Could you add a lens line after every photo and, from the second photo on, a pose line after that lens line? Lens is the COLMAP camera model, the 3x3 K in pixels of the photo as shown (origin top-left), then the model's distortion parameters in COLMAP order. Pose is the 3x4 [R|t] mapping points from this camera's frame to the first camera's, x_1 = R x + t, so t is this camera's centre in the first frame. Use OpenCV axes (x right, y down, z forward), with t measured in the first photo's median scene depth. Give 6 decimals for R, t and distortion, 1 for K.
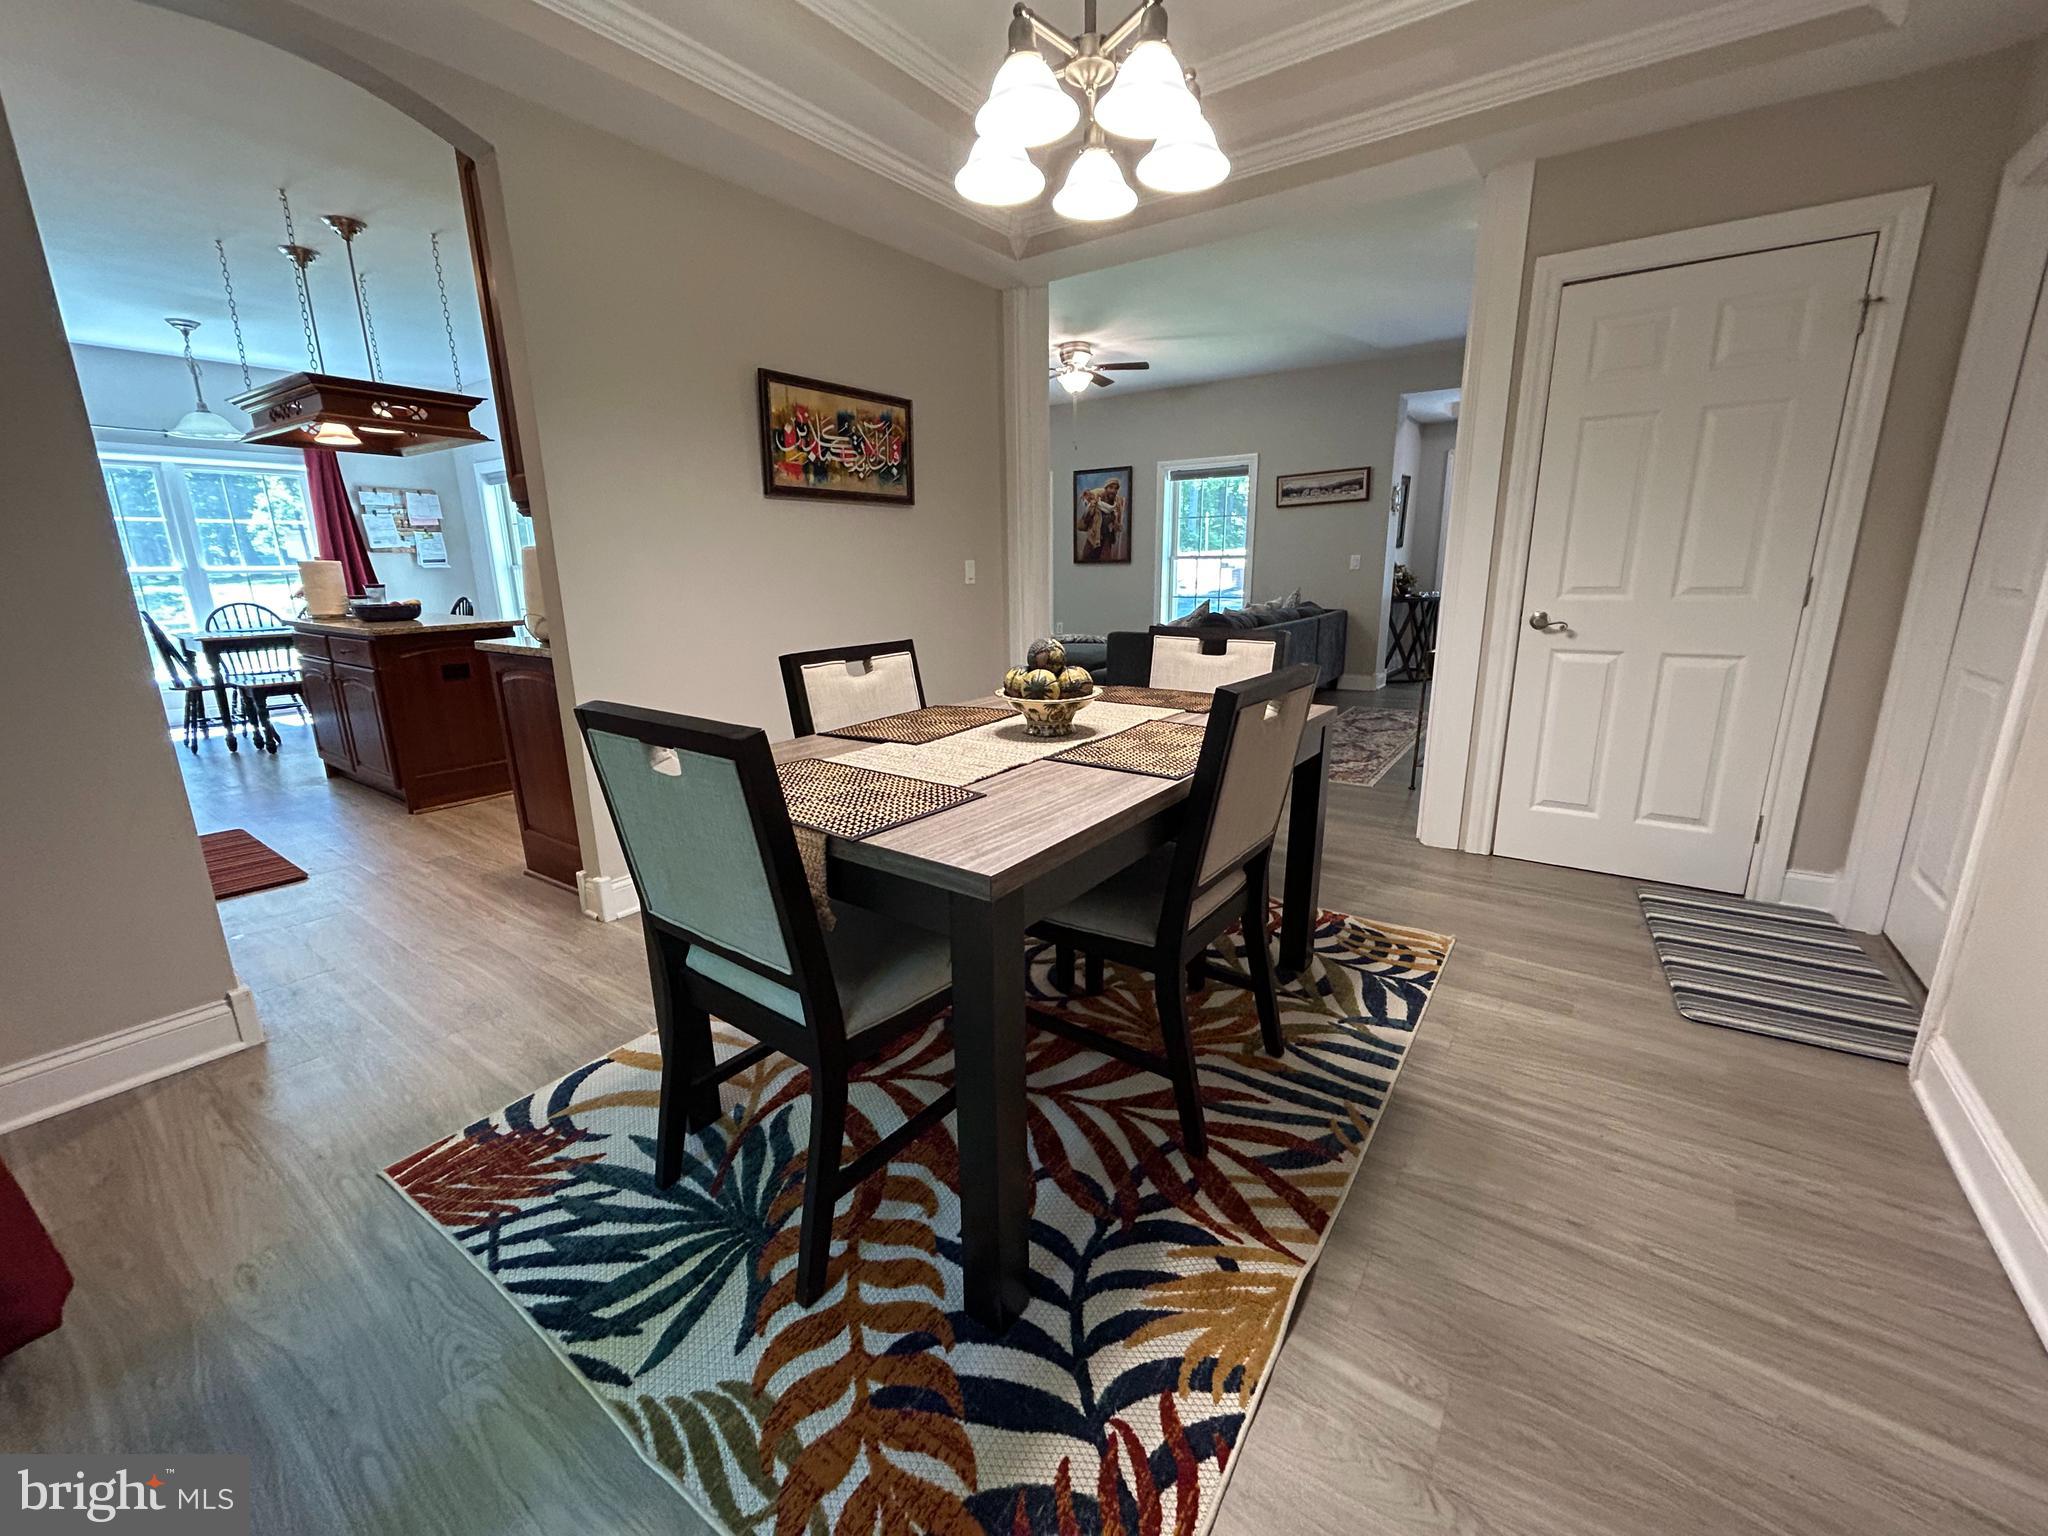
lens RADIAL K [[831.3, 0, 1019.2], [0, 831.3, 766.4], [0, 0, 1]] dist [-0.000682, 0.000372]
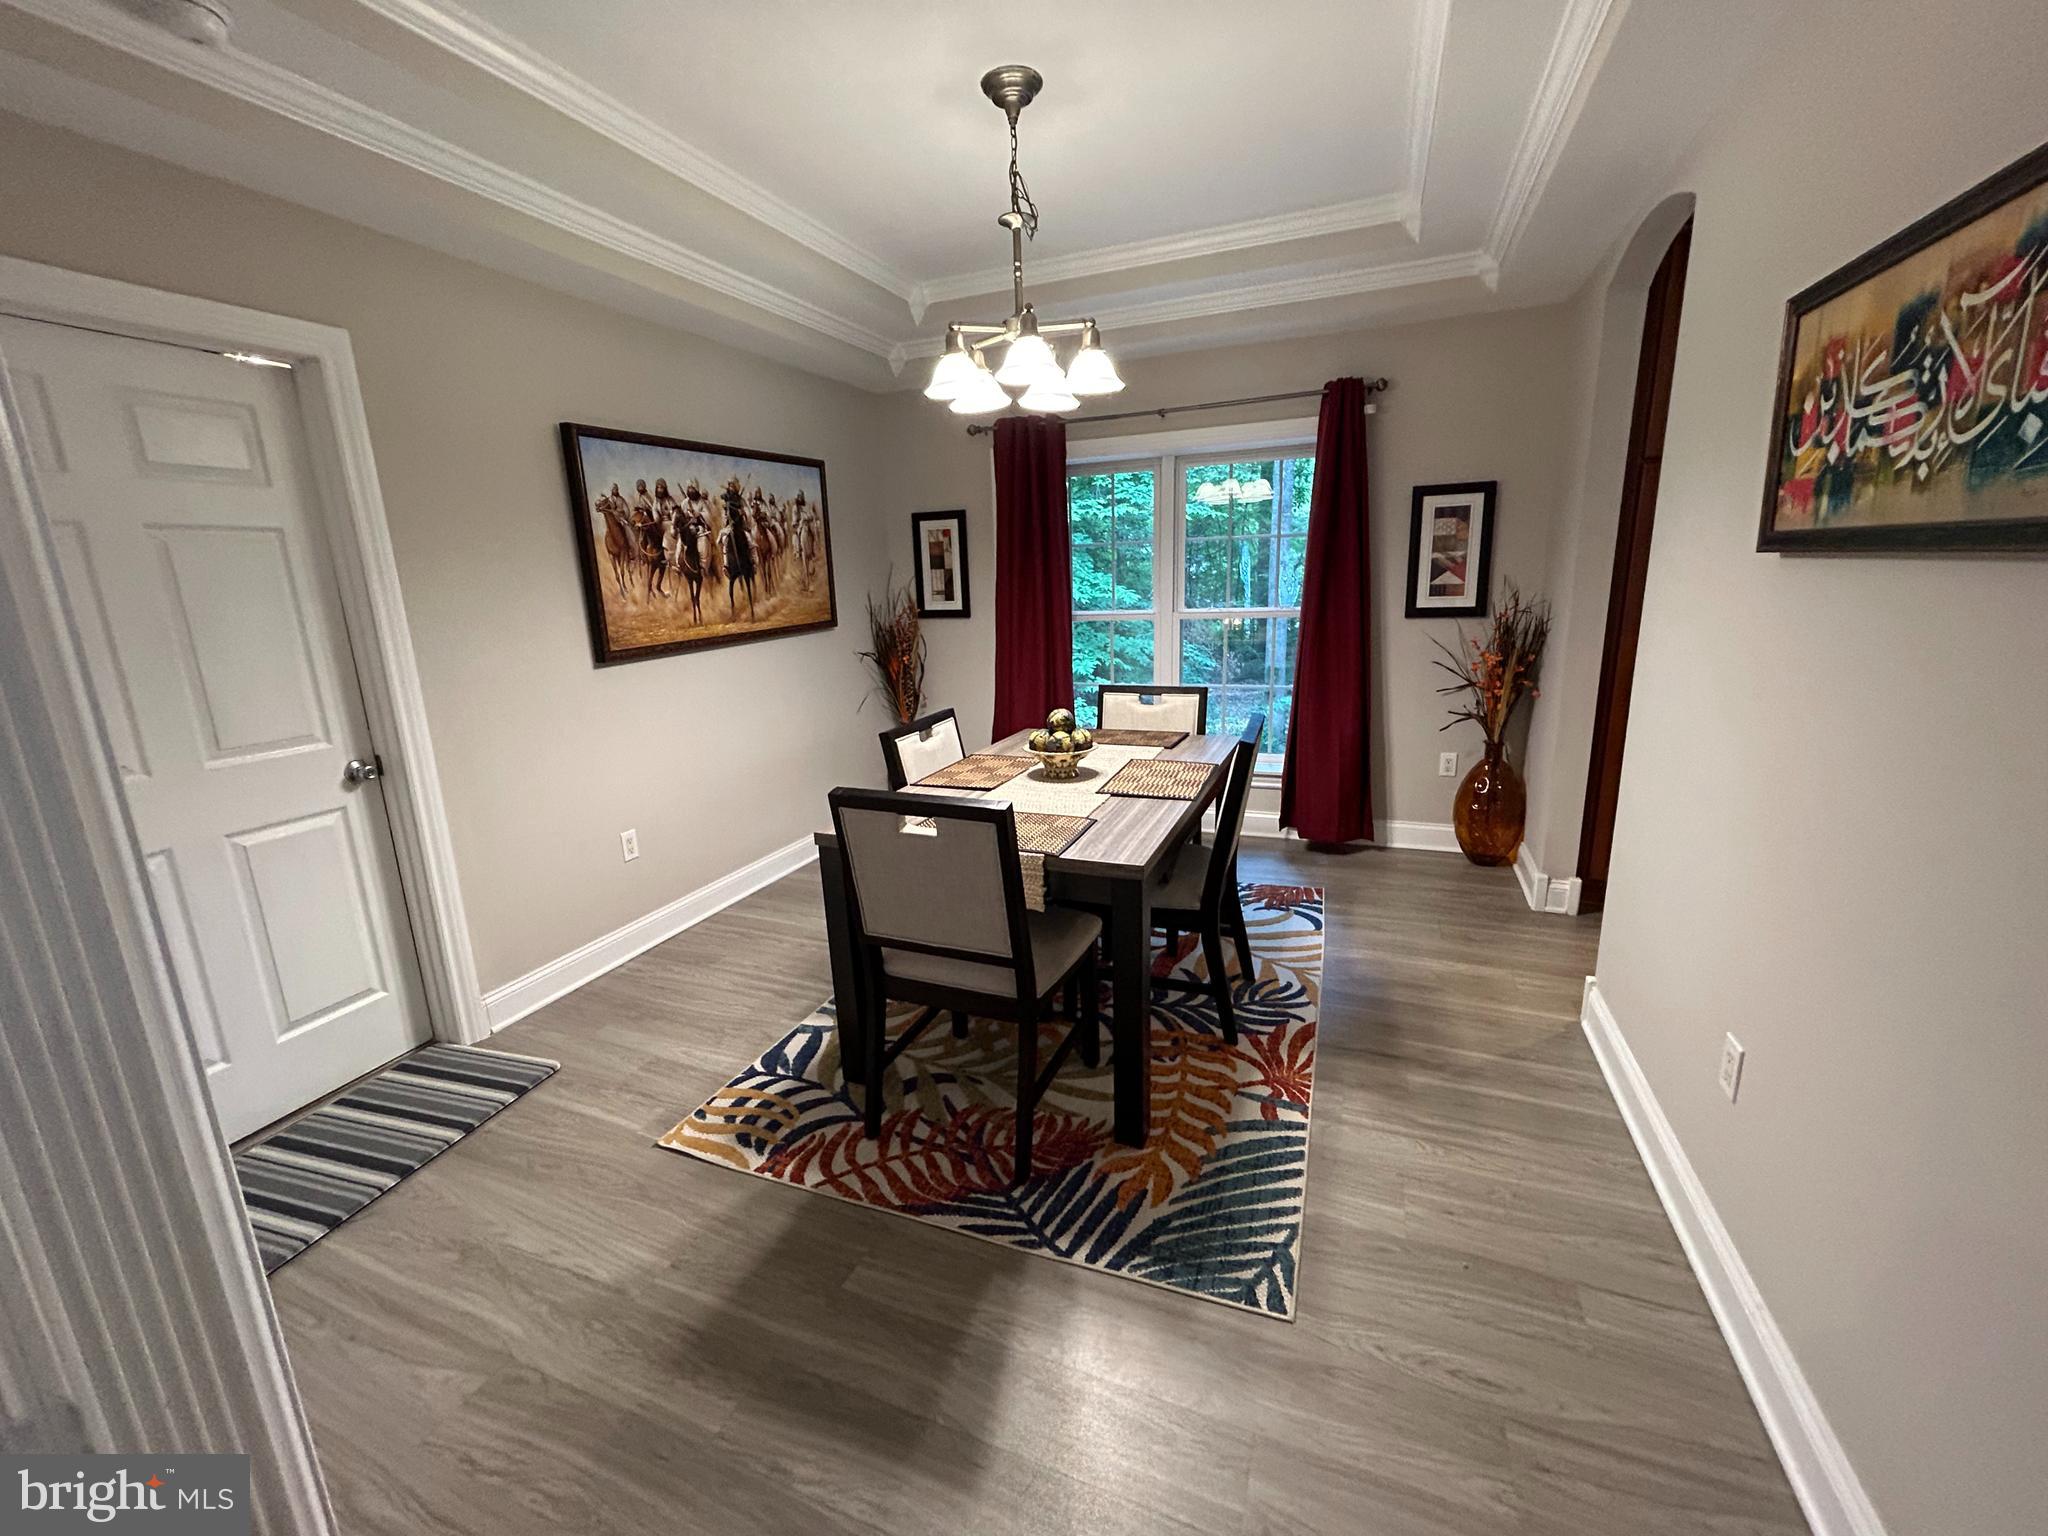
lens RADIAL K [[831.3, 0, 1017.7], [0, 831.3, 767.2], [0, 0, 1]] dist [-0.000682, 0.000372]
pose [[-0.970803, 0.103954, -0.216182, 0.136284], [-0.005527, 0.891287, 0.453405, -0.229638], [0.239813, 0.441362, -0.864690, 0.728304]]
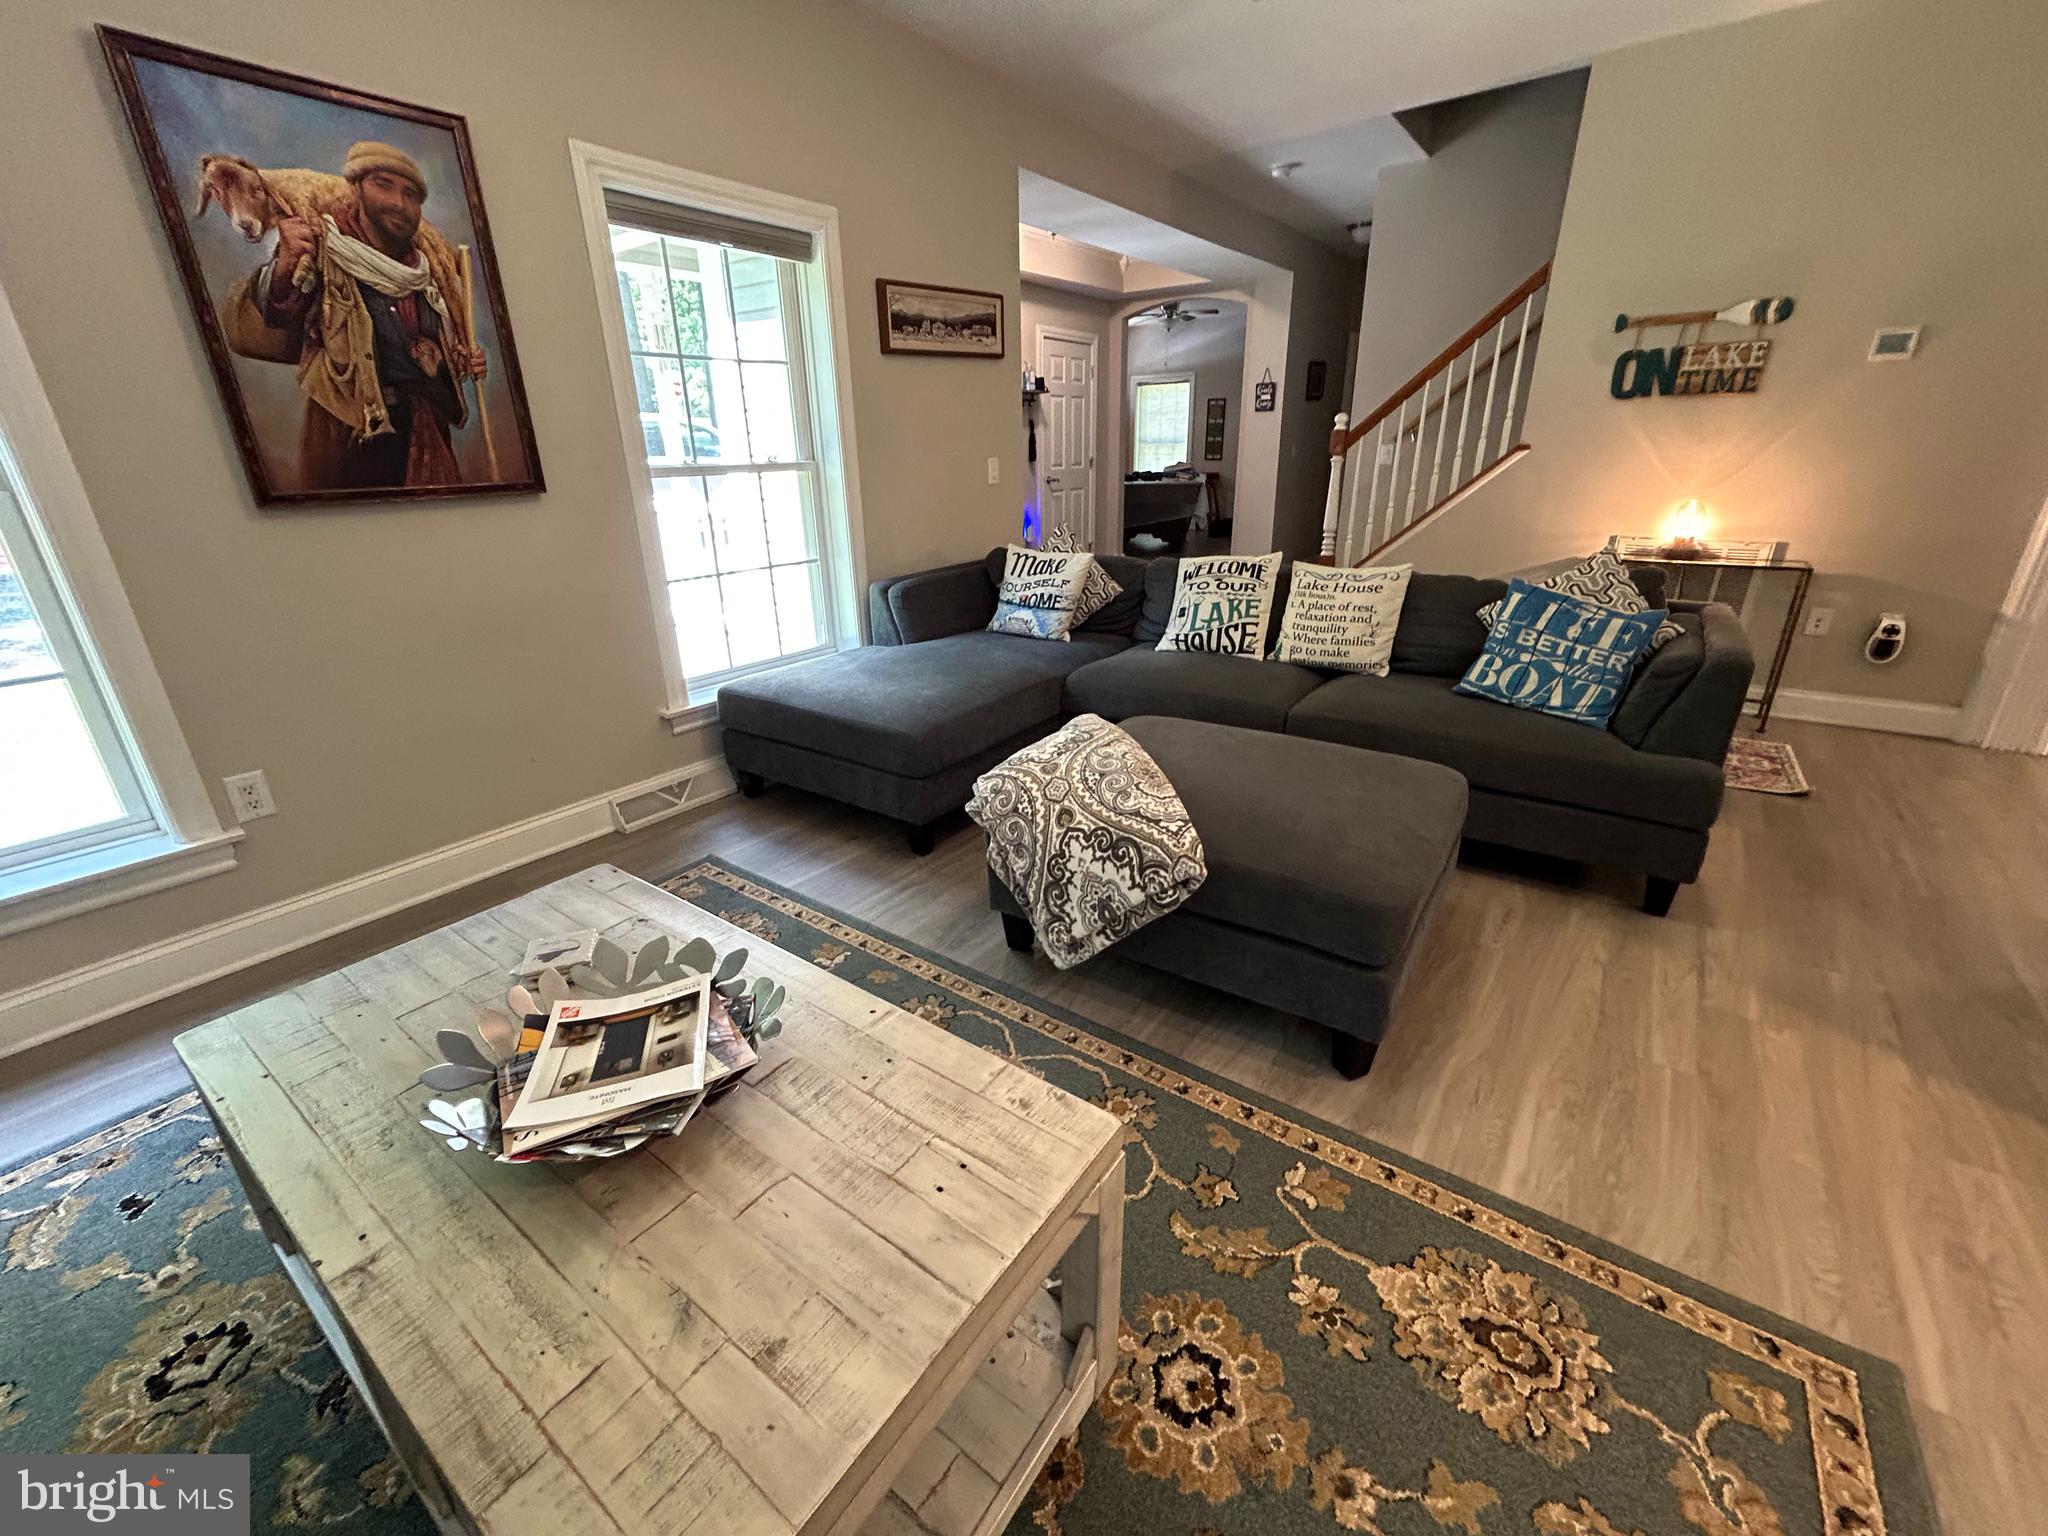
lens RADIAL K [[831.3, 0, 1020.5], [0, 831.3, 766.9], [0, 0, 1]] dist [-0.000682, 0.000372]
pose [[0.014777, -0.350571, 0.936420, -0.253611], [0.259815, 0.905699, 0.334970, -0.307242], [-0.965545, 0.238346, 0.104467, 1.200948]]
